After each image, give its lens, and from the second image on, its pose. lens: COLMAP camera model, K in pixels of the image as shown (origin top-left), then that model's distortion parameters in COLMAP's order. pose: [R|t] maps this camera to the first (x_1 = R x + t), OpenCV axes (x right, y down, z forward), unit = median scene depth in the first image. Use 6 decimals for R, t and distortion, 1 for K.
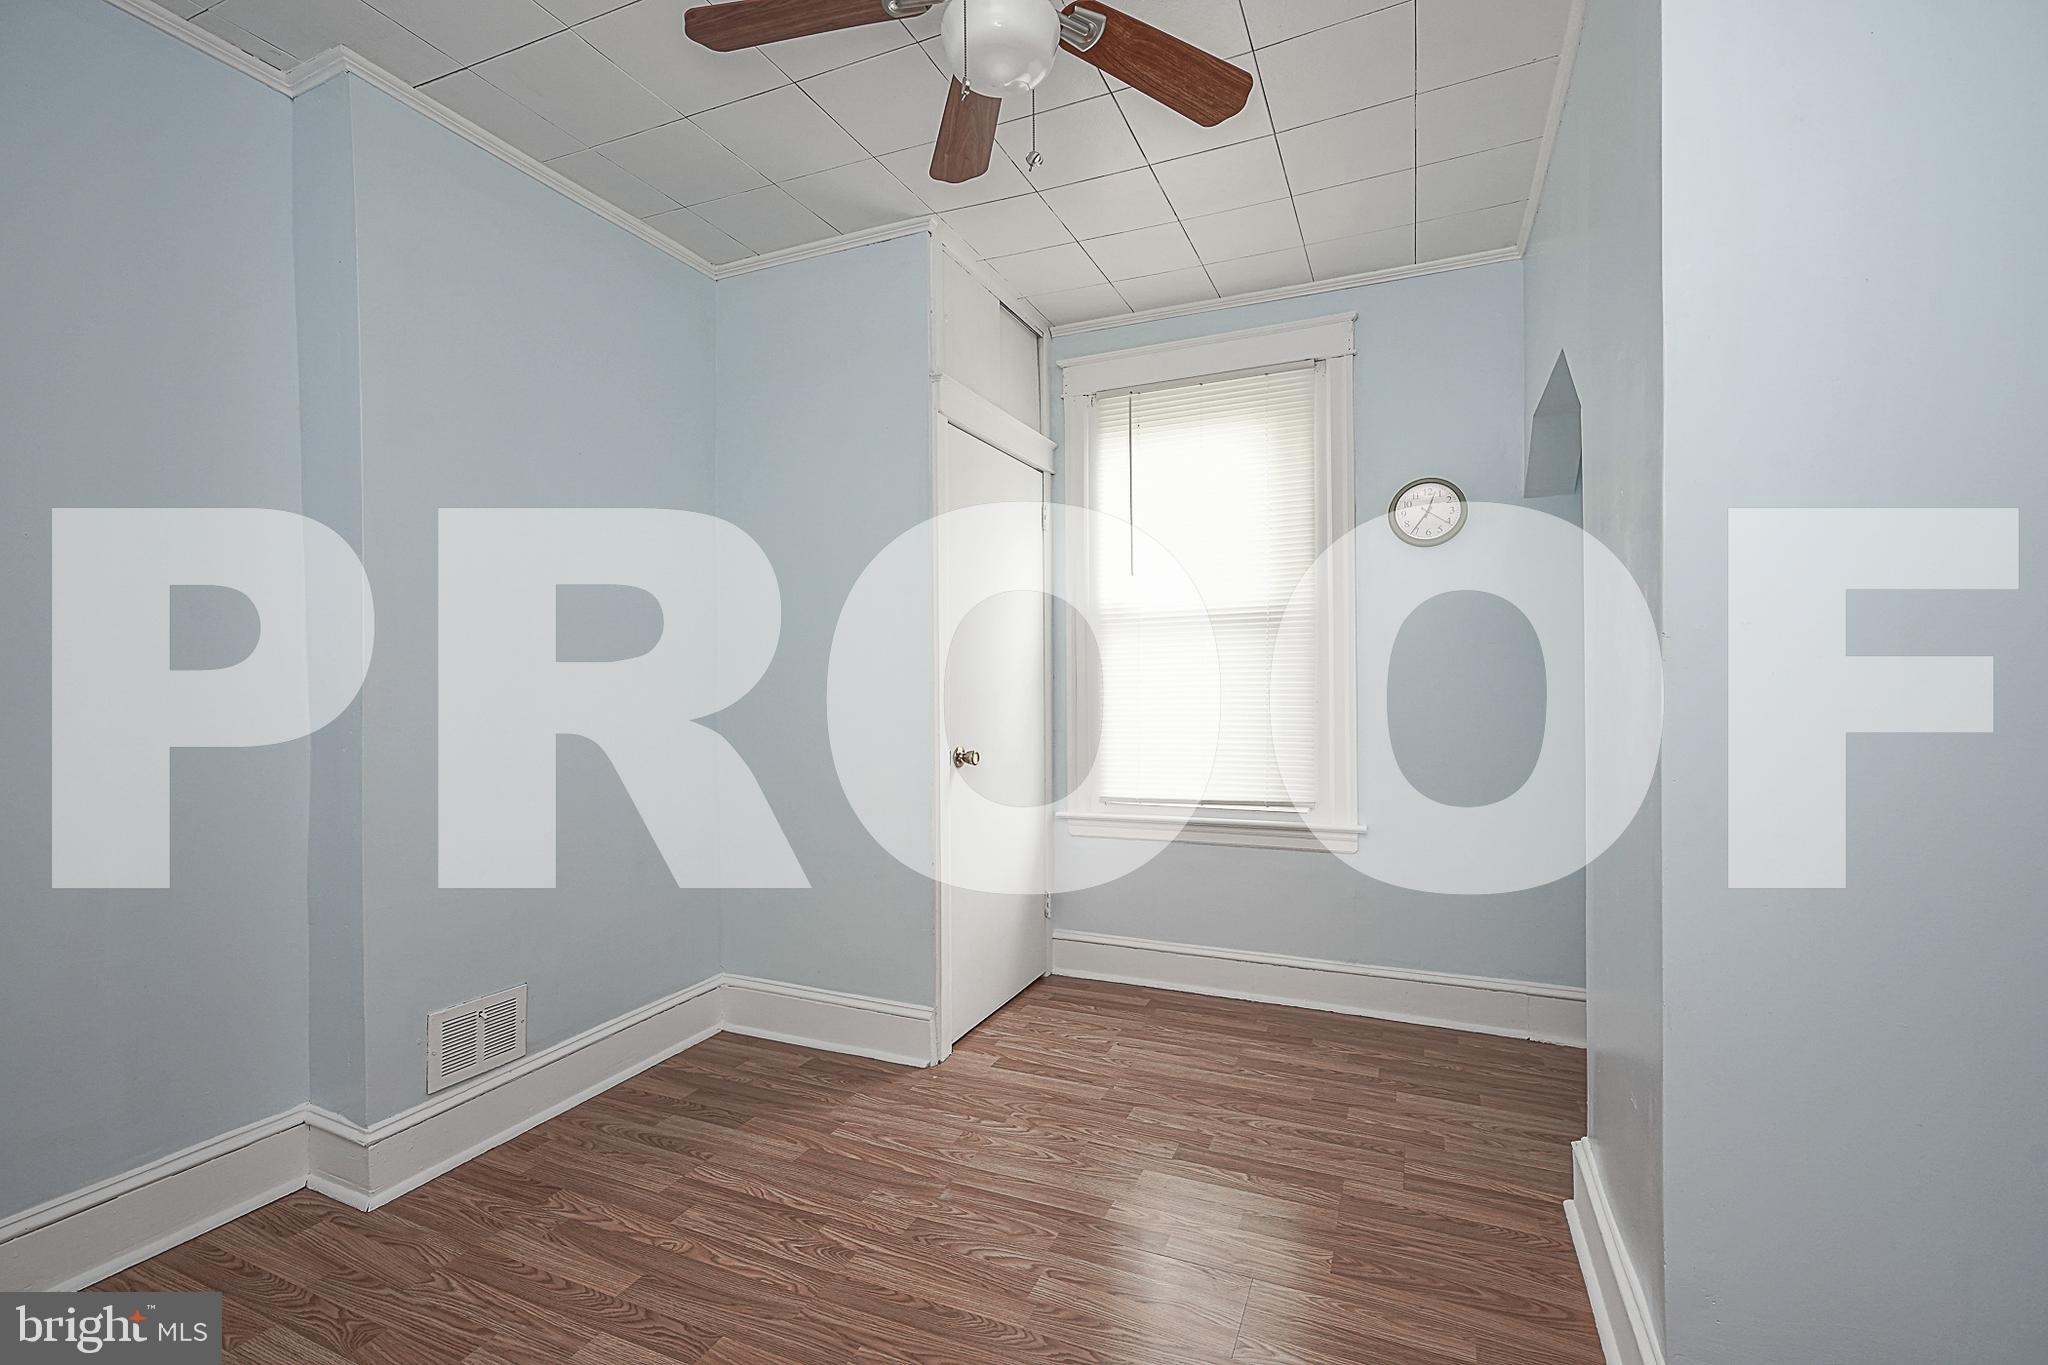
lens RADIAL K [[835.9, 0, 1030.8], [0, 835.9, 689.3], [0, 0, 1]] dist [-0.000563, 0.000499]
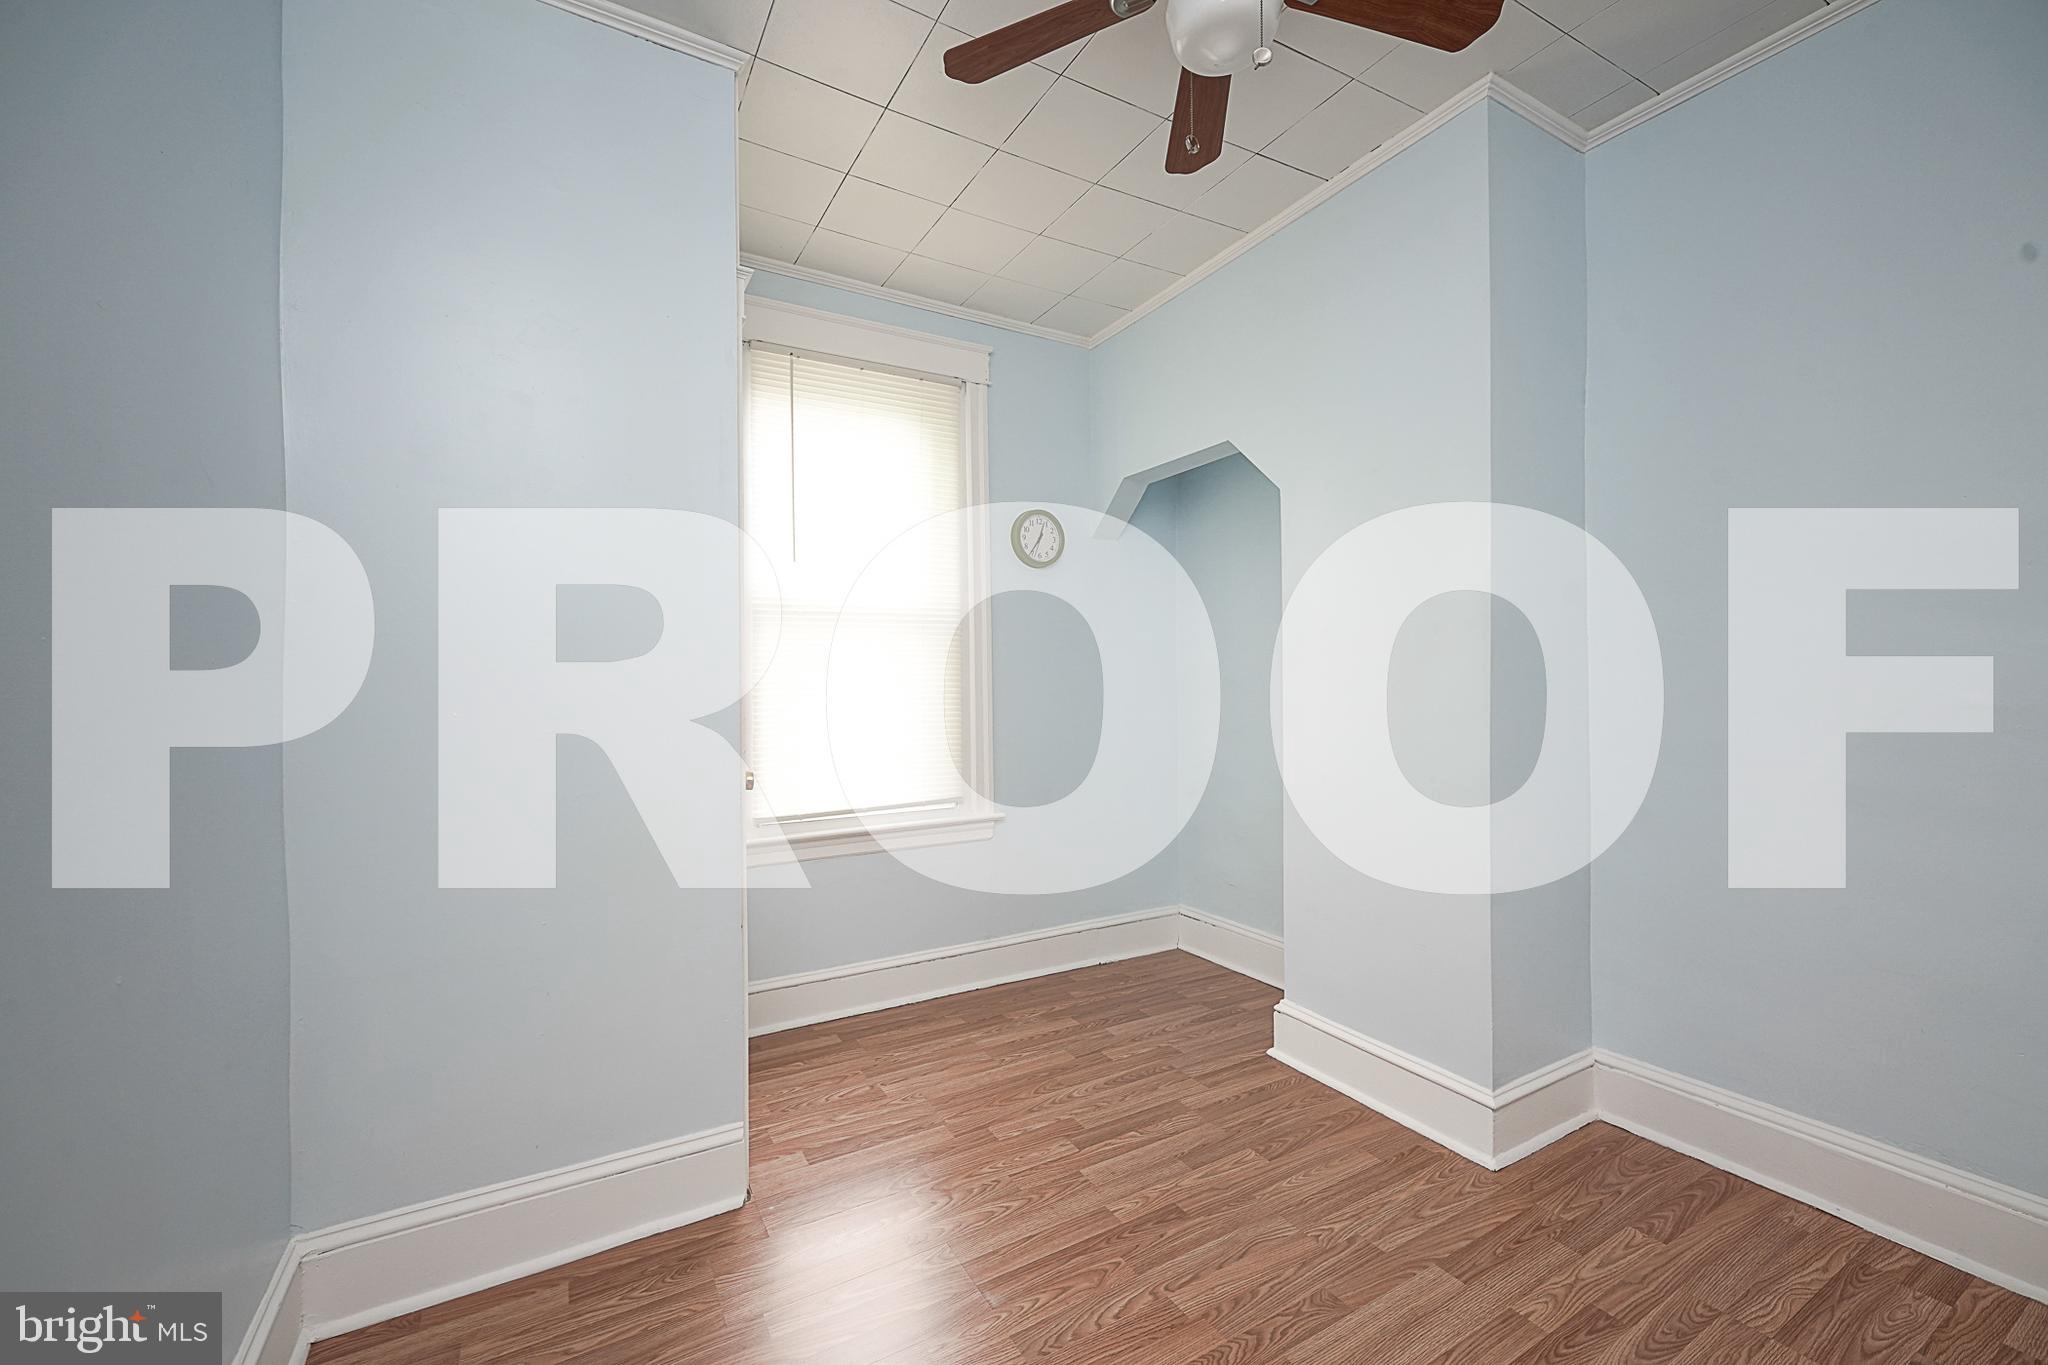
lens RADIAL K [[835.9, 0, 1030.8], [0, 835.9, 689.3], [0, 0, 1]] dist [-0.000563, 0.000499]
pose [[0.614613, -0.004263, 0.788817, -0.480758], [0.010242, 0.999944, -0.002577, 0.002991], [-0.788762, 0.009663, 0.614622, 0.302052]]
